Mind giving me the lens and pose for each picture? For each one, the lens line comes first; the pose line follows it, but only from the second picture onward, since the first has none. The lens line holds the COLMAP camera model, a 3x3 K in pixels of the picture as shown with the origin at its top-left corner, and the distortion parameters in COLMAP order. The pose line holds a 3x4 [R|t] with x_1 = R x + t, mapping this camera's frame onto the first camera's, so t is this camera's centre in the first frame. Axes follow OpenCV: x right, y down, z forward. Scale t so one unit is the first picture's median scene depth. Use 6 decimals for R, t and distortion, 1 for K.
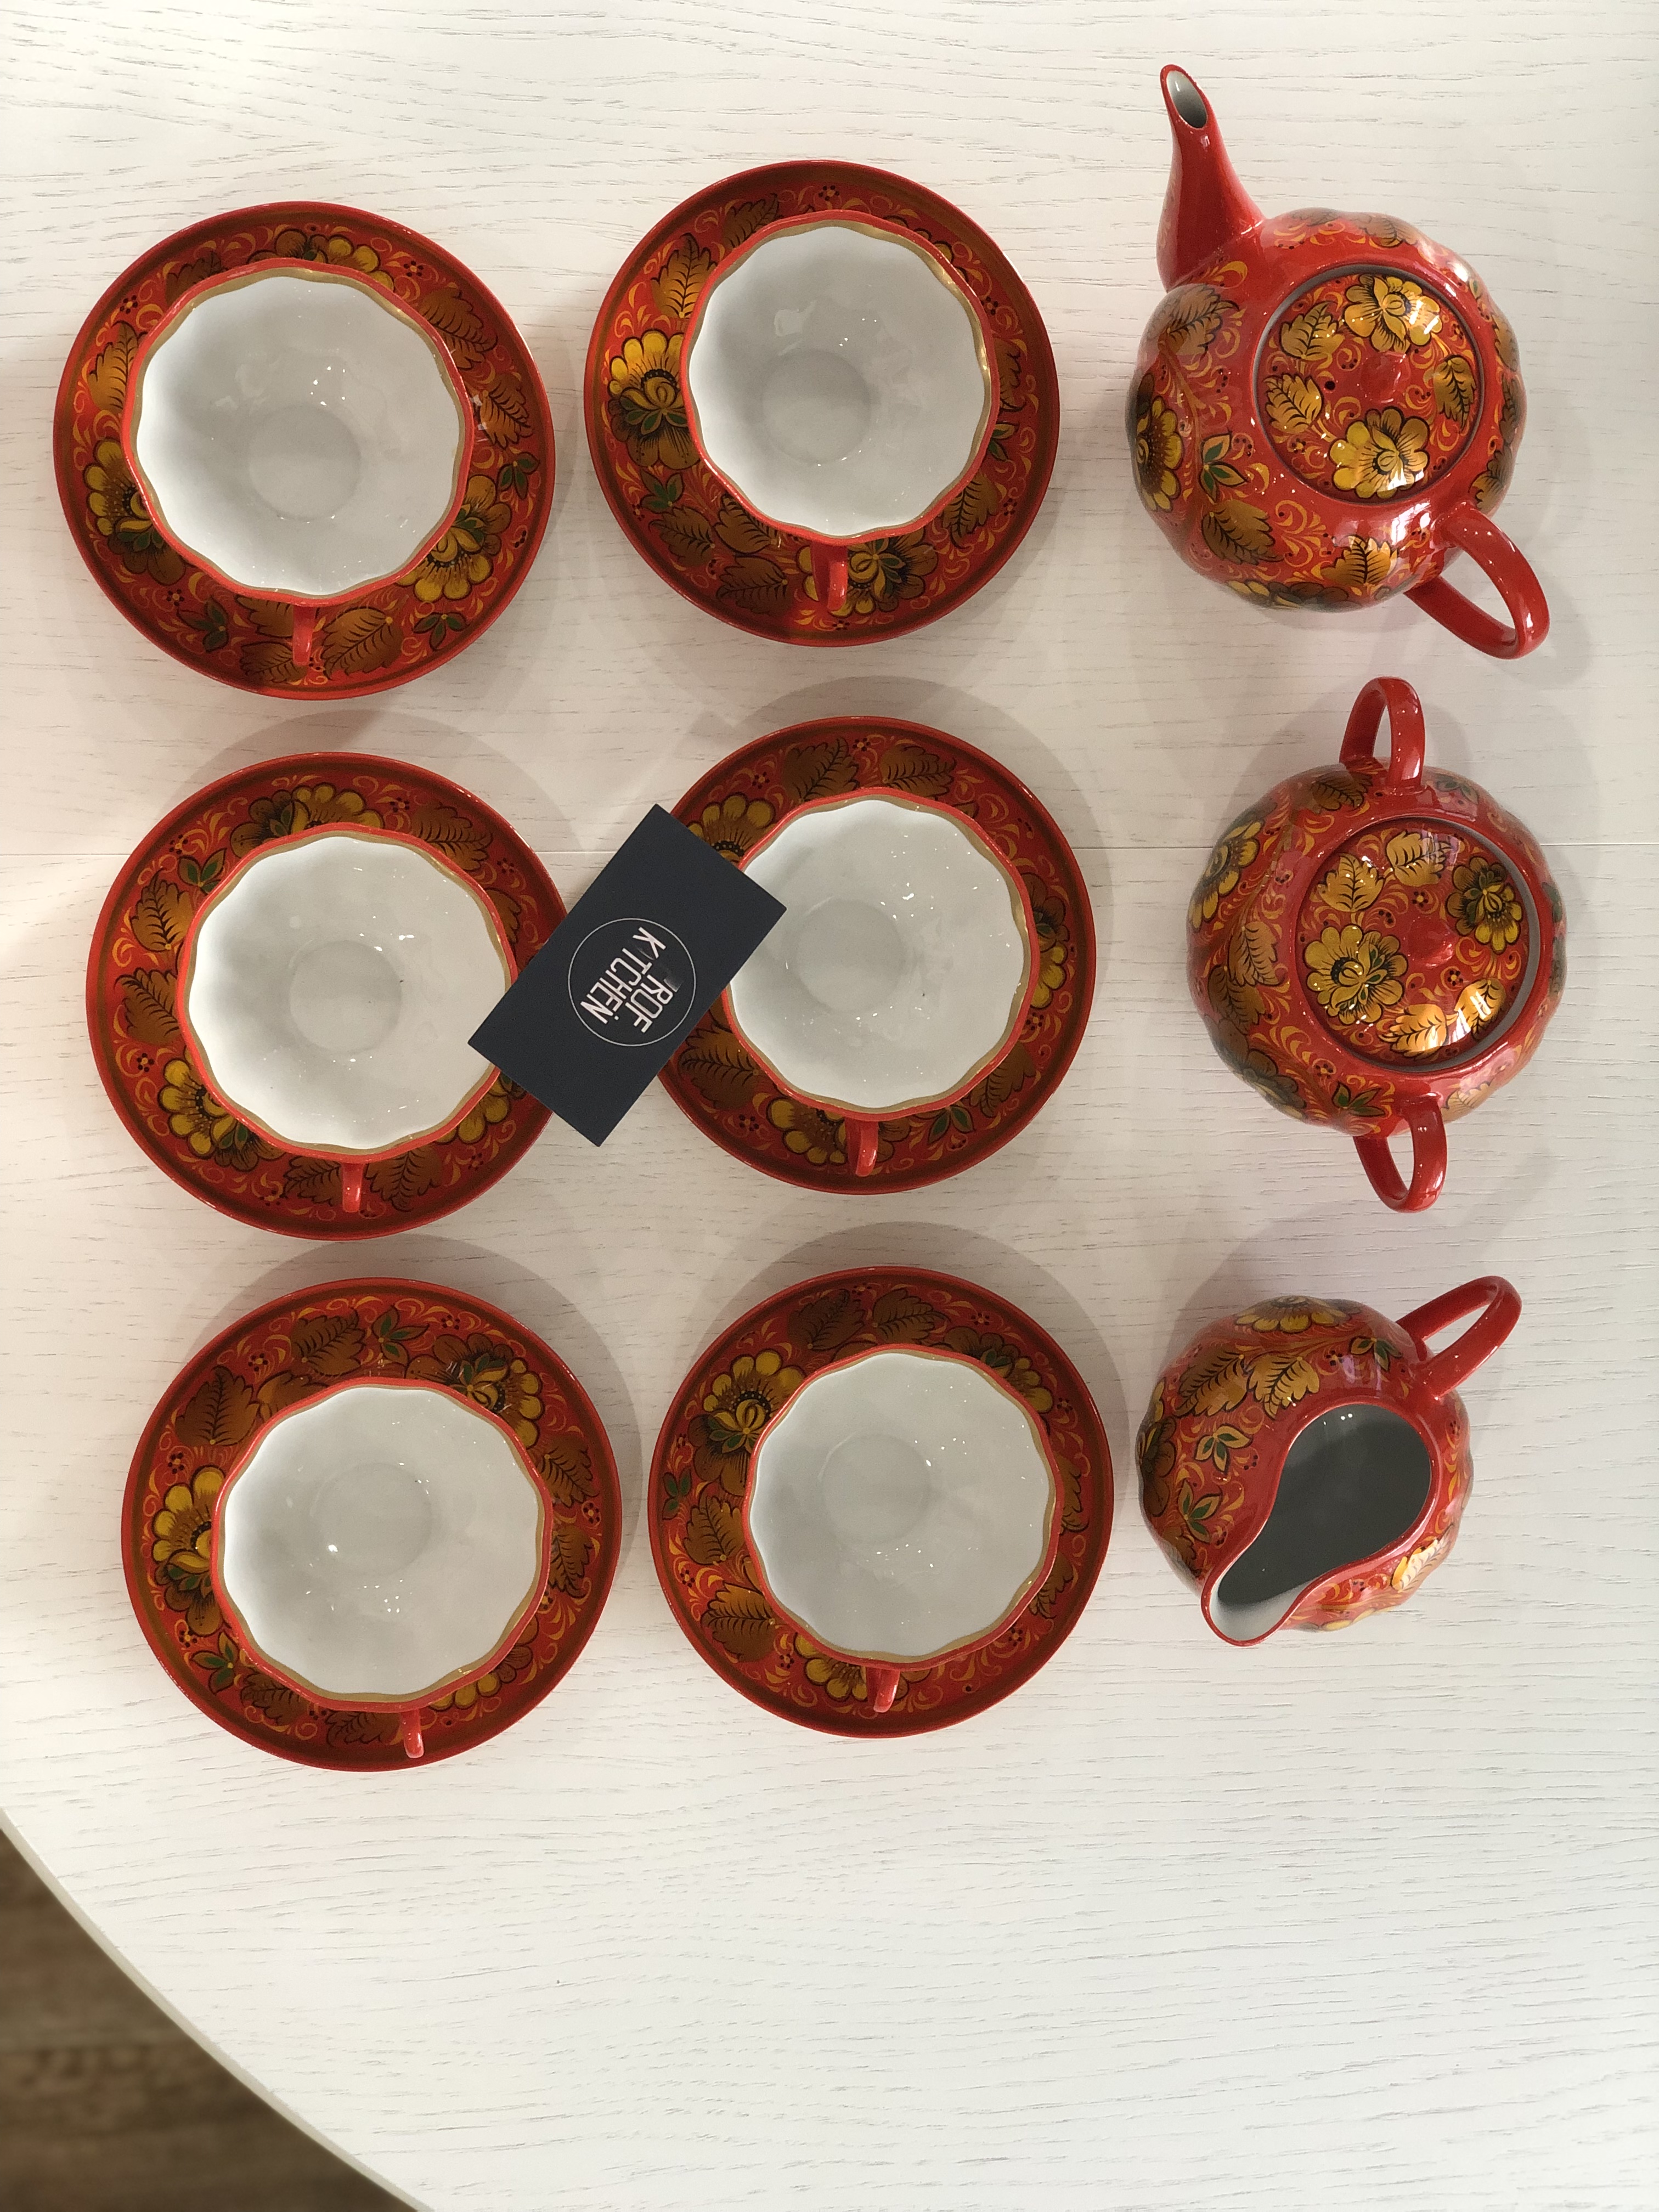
lens RADIAL K [[3268.4, 0, 832.0], [0, 3268.4, 1105.6], [0, 0, 1]] dist [0.031859, 0.000000]
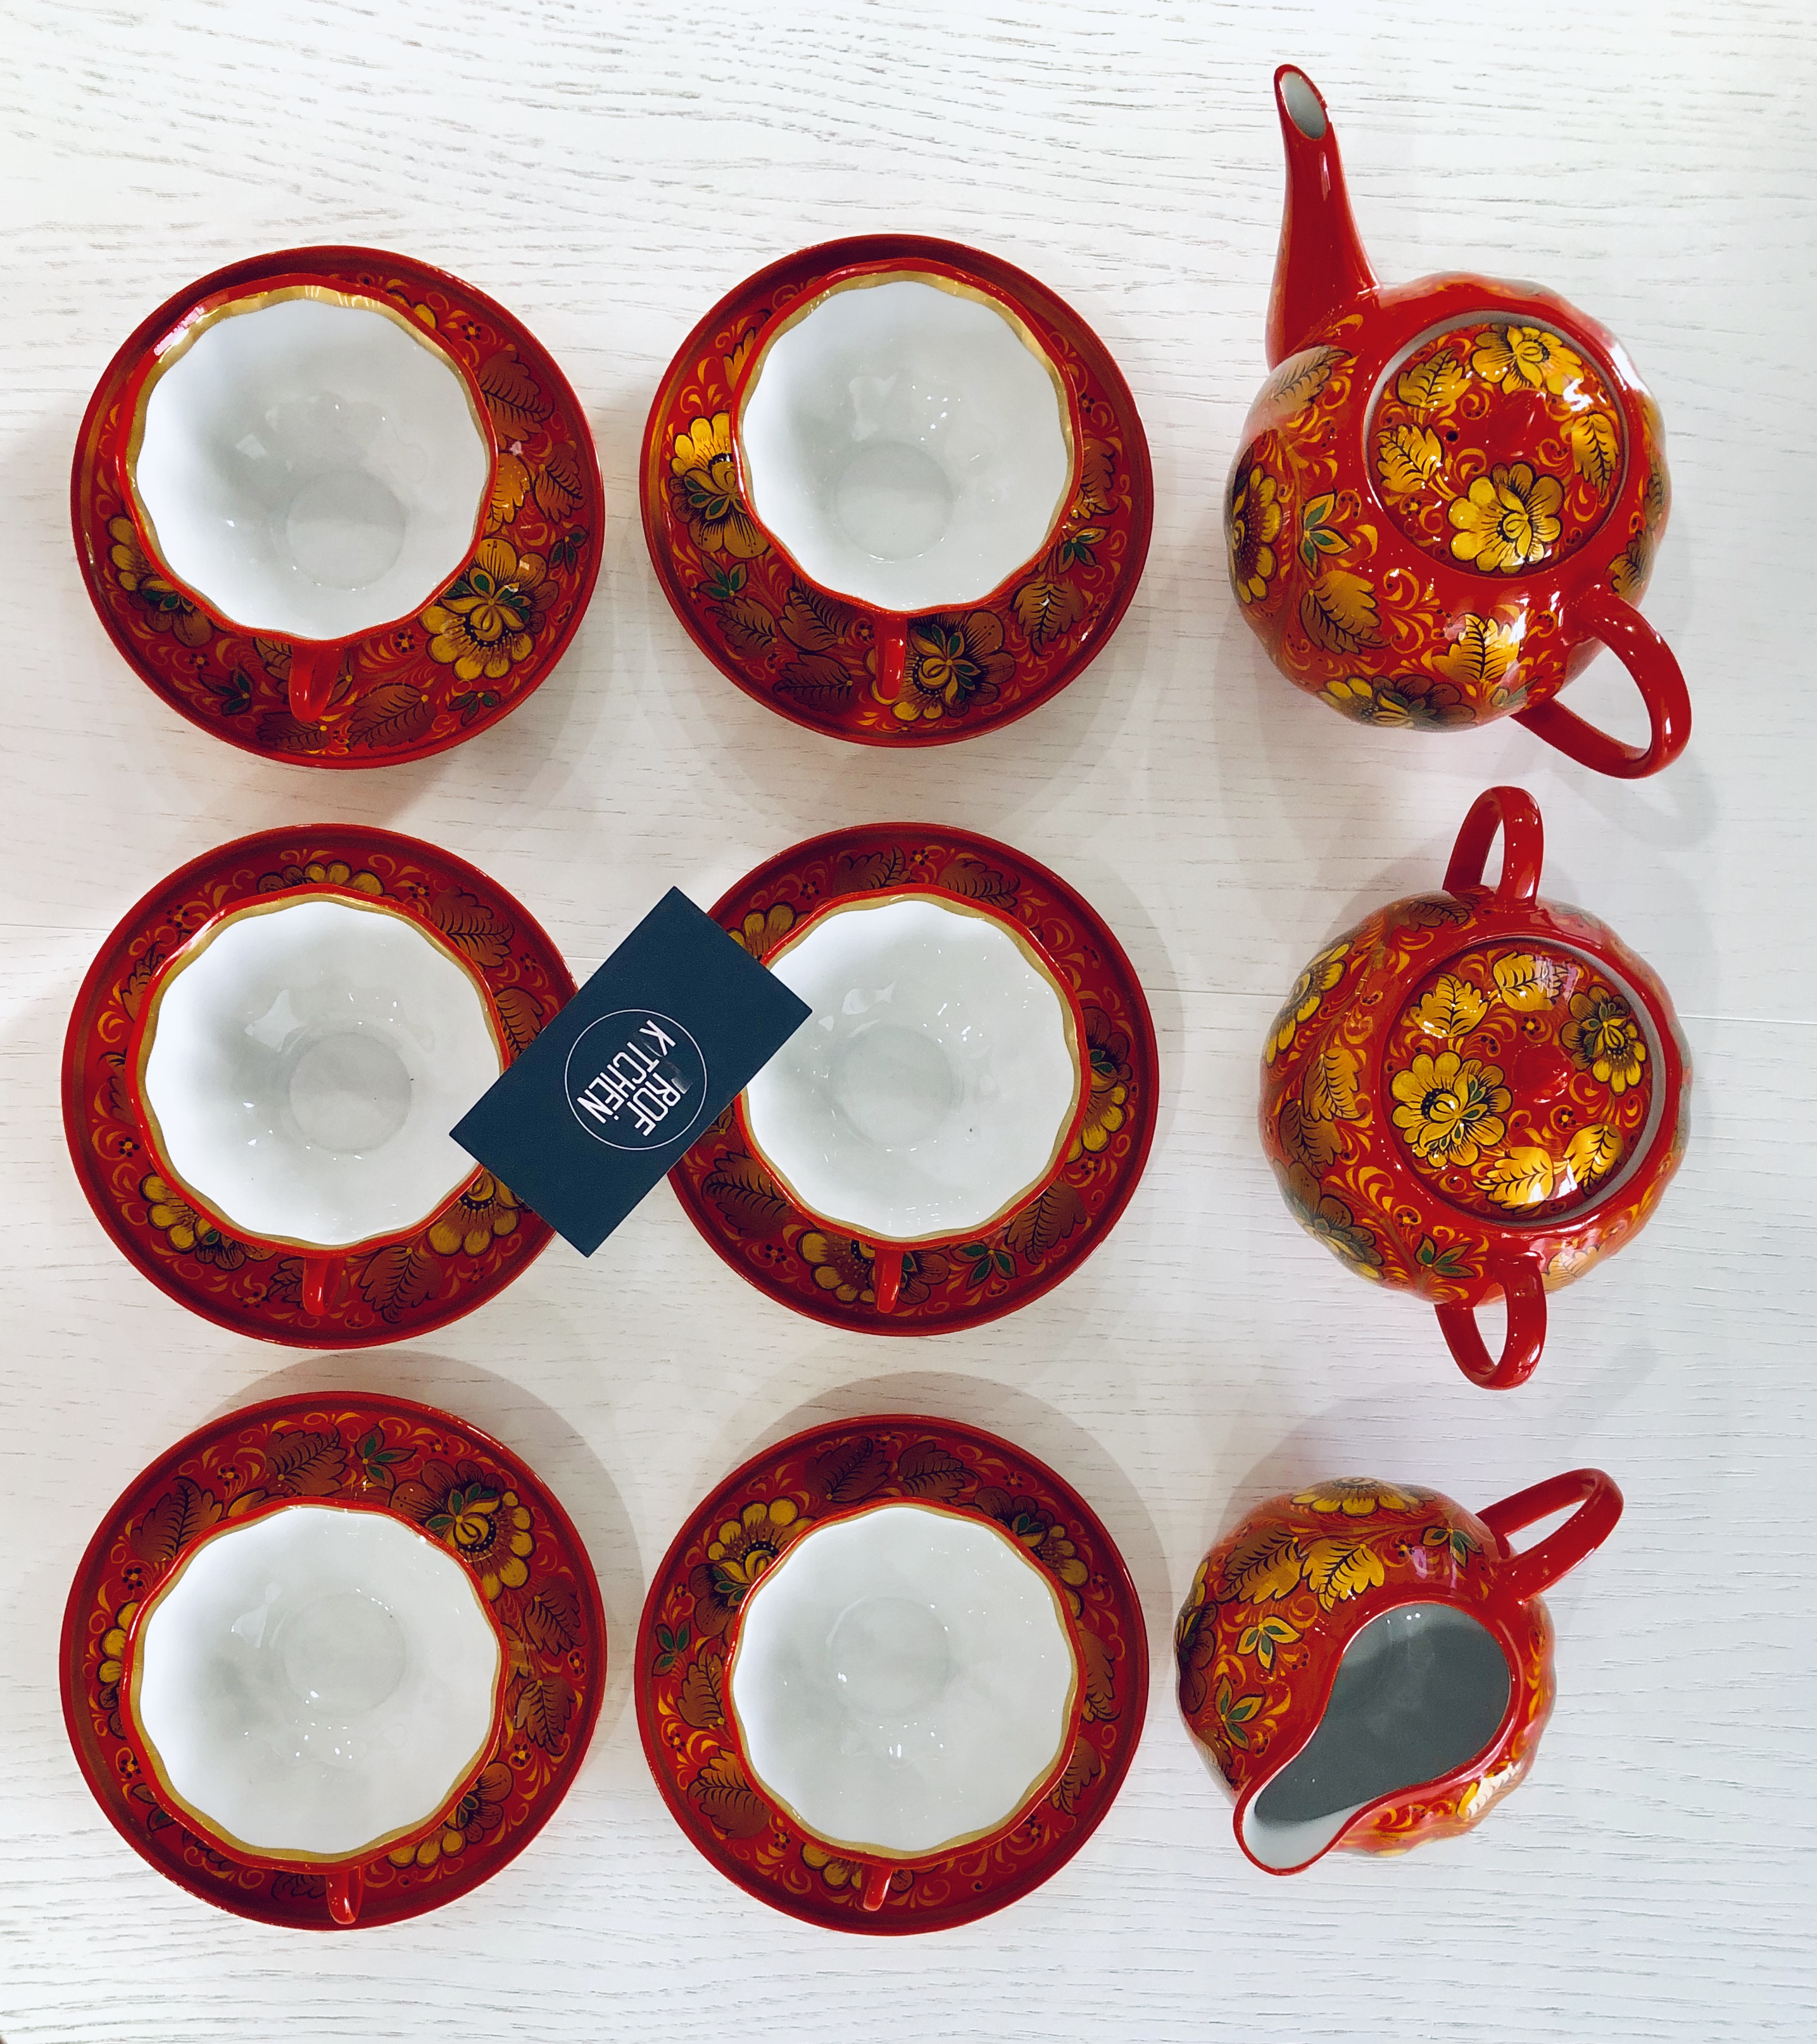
lens RADIAL K [[2017.0, 0, 902.3], [0, 2017.0, 1286.1], [0, 0, 1]] dist [0.010253, 0.000000]
pose [[0.994263, 0.055609, -0.091372, 0.064913], [-0.059994, 0.997140, -0.045965, 0.039653], [0.088555, 0.051183, 0.994755, 0.442677]]
